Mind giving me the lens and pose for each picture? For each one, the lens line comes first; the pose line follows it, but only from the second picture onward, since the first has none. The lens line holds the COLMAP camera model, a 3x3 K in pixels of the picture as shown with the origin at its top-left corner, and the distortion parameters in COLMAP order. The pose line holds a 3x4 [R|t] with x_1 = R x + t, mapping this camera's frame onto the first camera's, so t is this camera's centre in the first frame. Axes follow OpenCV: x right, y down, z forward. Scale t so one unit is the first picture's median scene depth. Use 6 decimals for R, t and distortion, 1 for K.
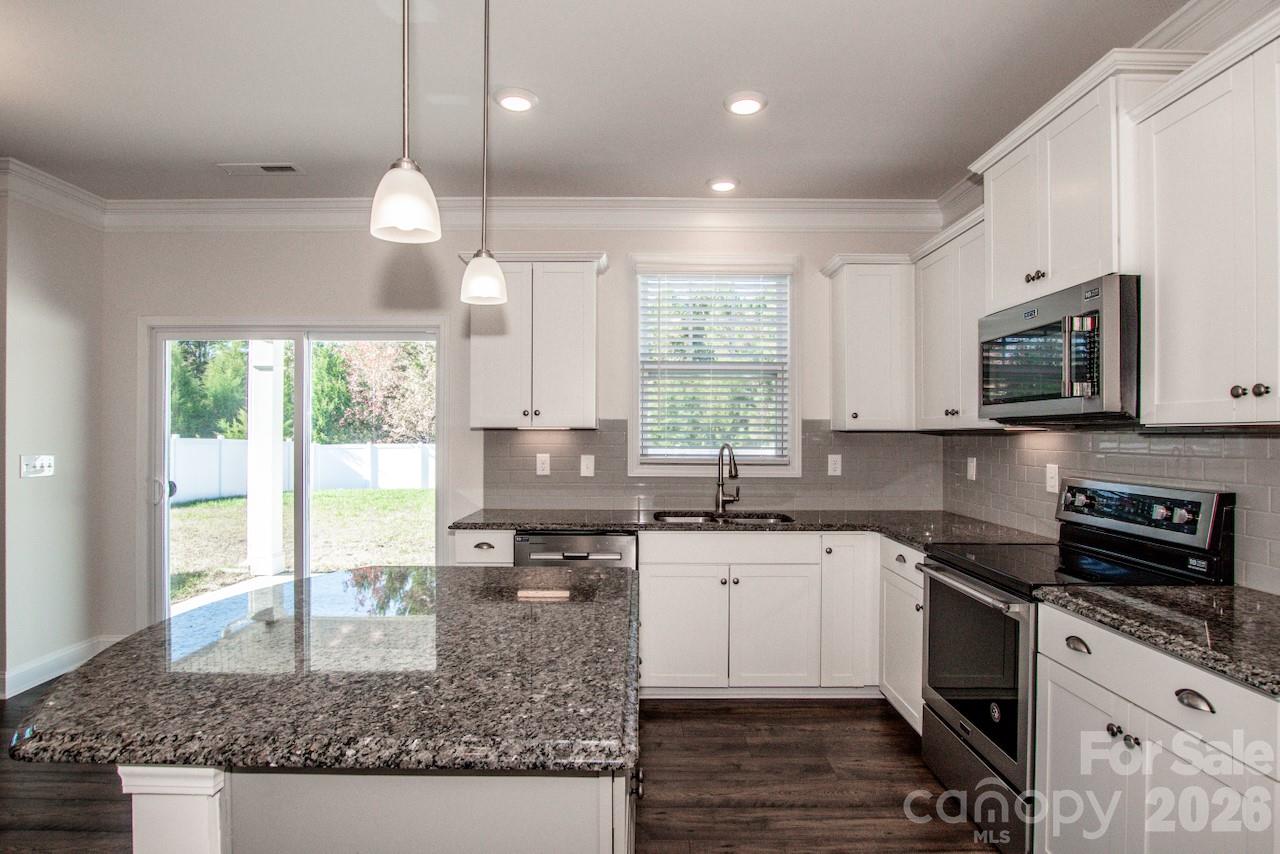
lens RADIAL K [[670.4, 0, 640.2], [0, 670.4, 431.9], [0, 0, 1]] dist [-0.022512, 0.001966]
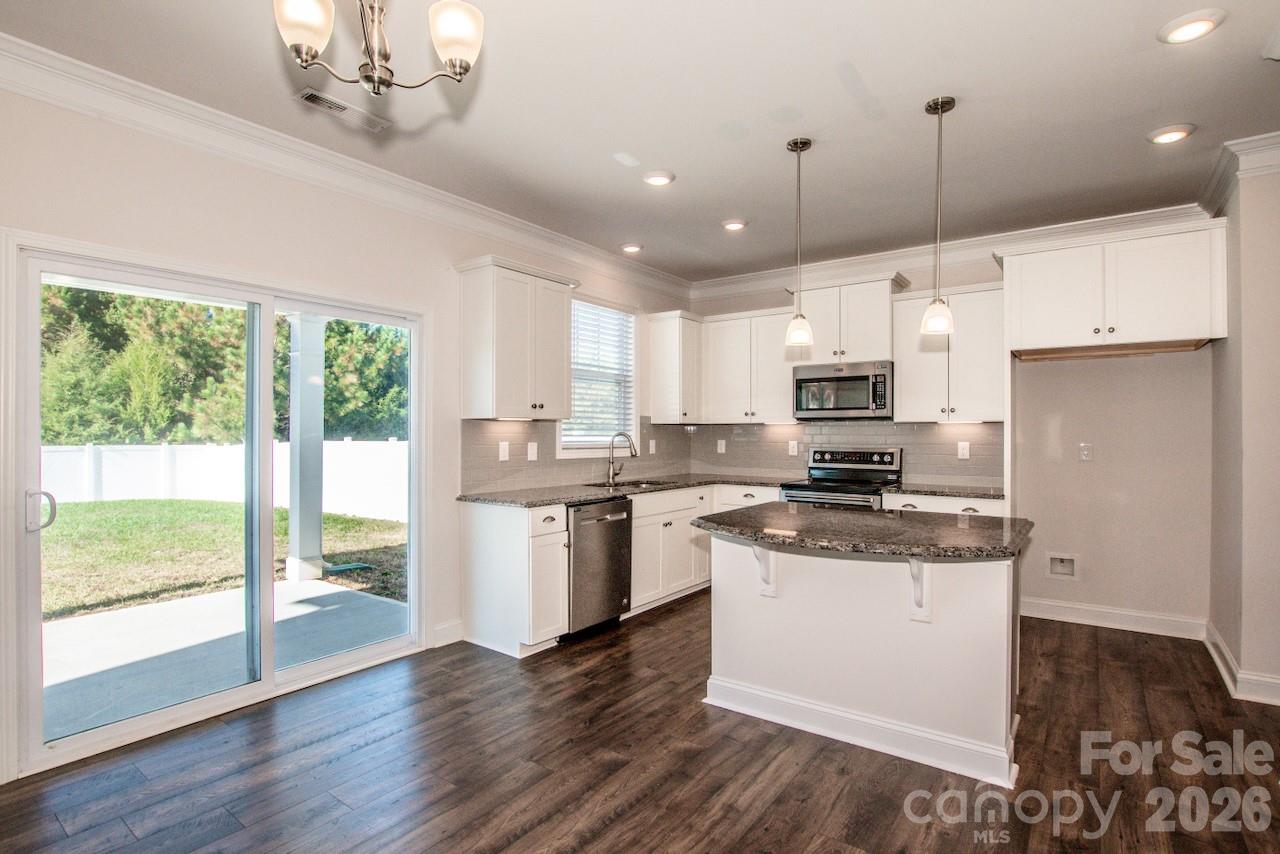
lens RADIAL K [[650.8, 0, 642.1], [0, 650.8, 428.6], [0, 0, 1]] dist [-0.025232, 0.003586]
pose [[0.602347, 0.000770, 0.798234, -1.019489], [-0.001189, 0.999999, -0.000067, 0.010108], [-0.798233, -0.000909, 0.602348, 0.163837]]
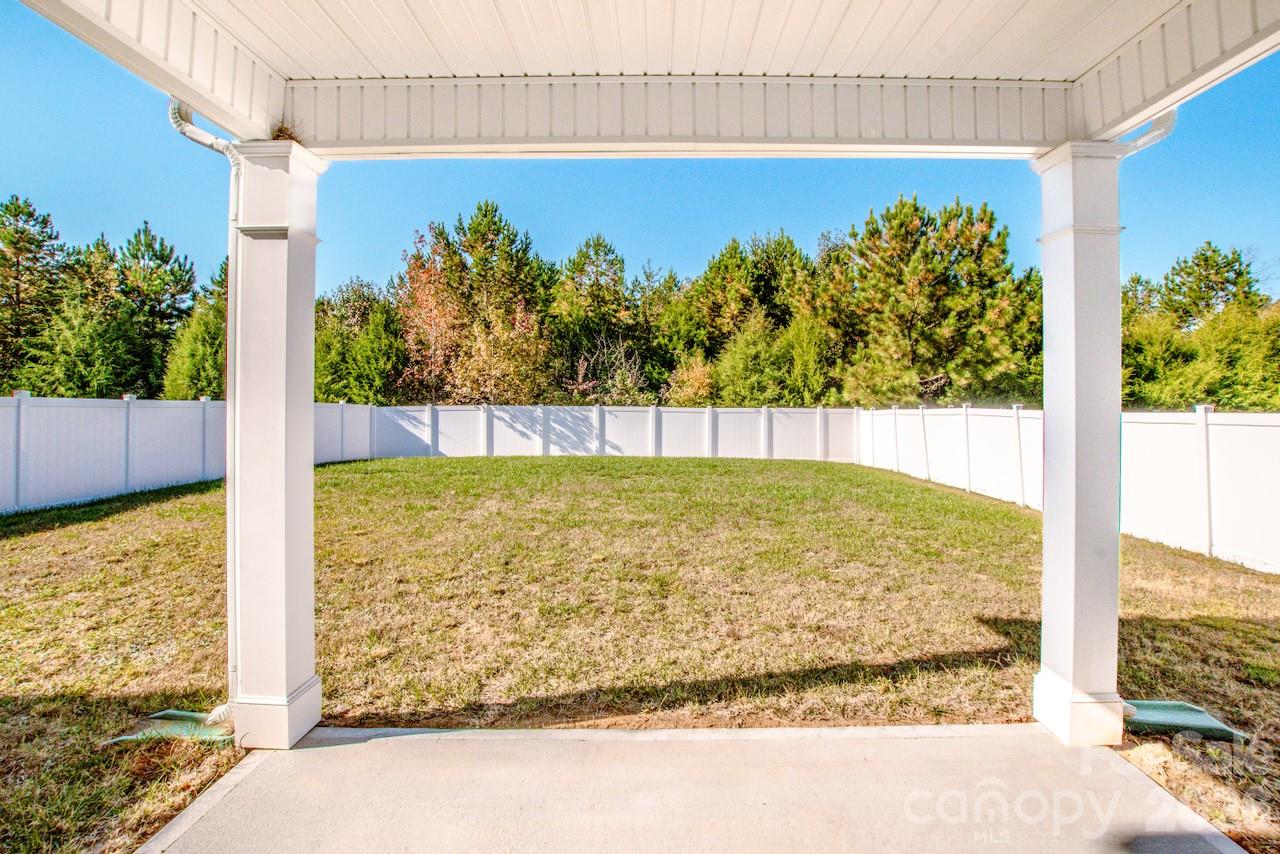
lens RADIAL K [[582.1, 0, 648.8], [0, 582.1, 383.0], [0, 0, 1]] dist [-0.033010, 0.005485]
pose [[0.999993, -0.003312, -0.001740, -0.675993], [0.003286, 0.999885, -0.014815, -0.006077], [0.001789, 0.014809, 0.999889, 1.327000]]
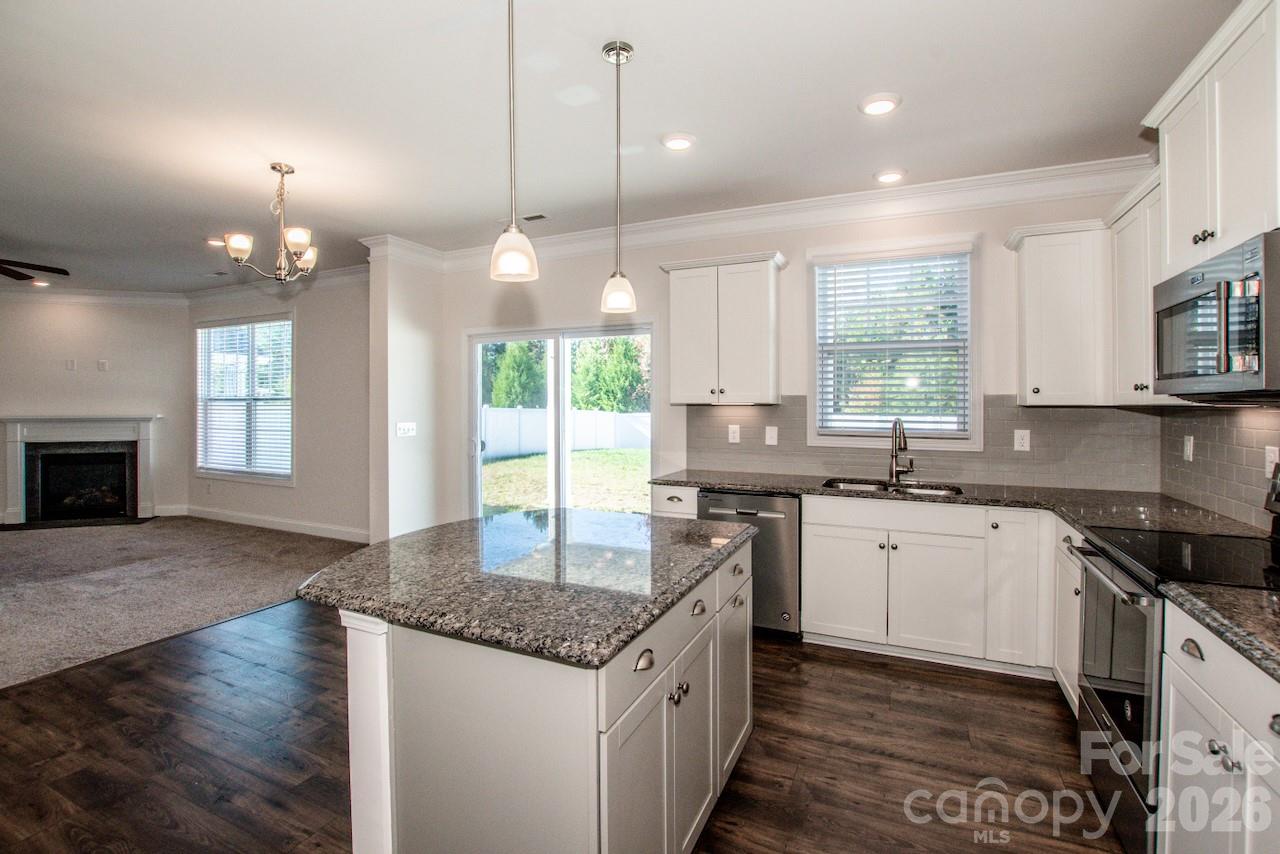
lens RADIAL K [[582.1, 0, 635.0], [0, 582.1, 406.1], [0, 0, 1]] dist [-0.033010, 0.005485]
pose [[0.905839, -0.000320, -0.423621, 0.152543], [0.003165, 0.999977, 0.006012, -0.009030], [0.423610, -0.006786, 0.905819, -0.010311]]
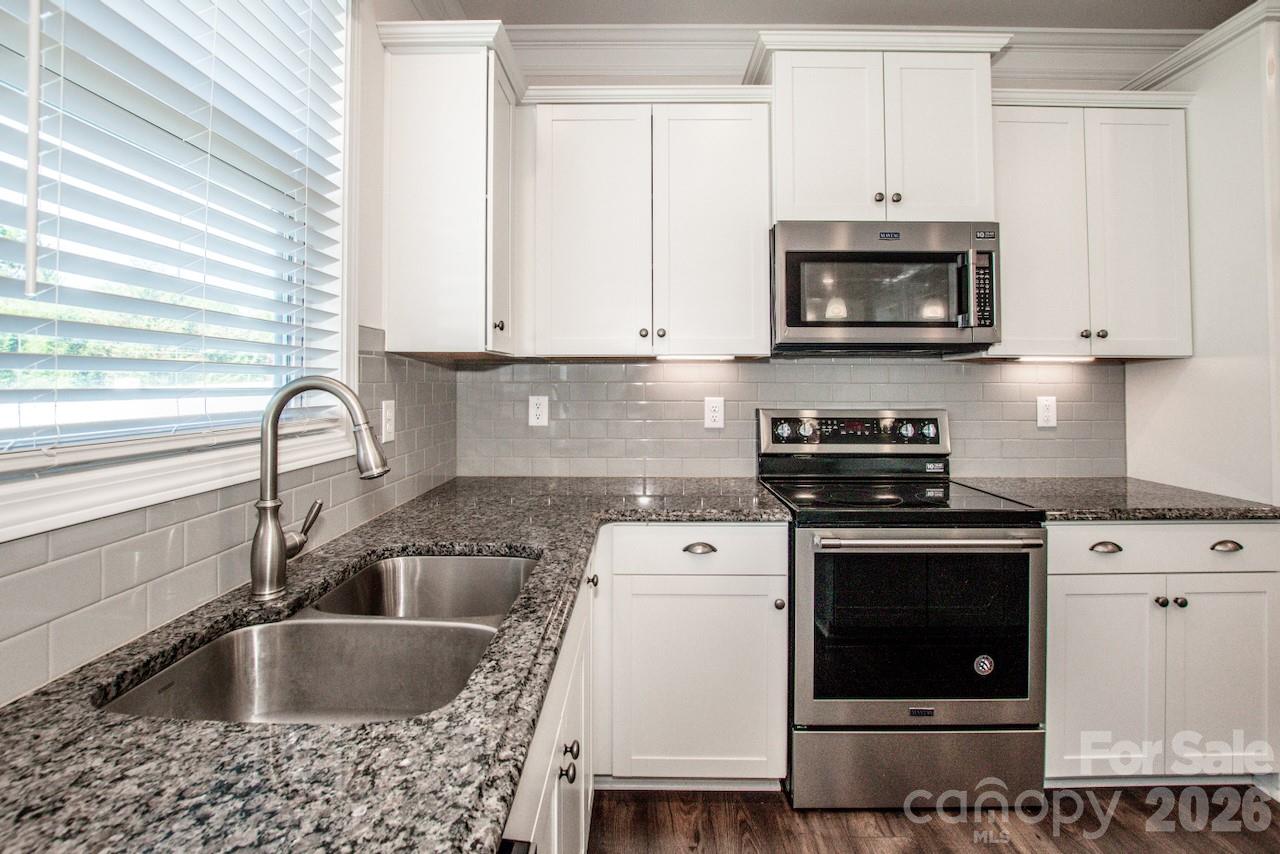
lens RADIAL K [[582.1, 0, 647.0], [0, 582.1, 376.0], [0, 0, 1]] dist [-0.033010, 0.005485]
pose [[0.014836, 0.006108, 0.999871, -0.164781], [-0.004299, 0.999972, -0.006045, 0.020403], [-0.999881, -0.004209, 0.014862, 0.919674]]
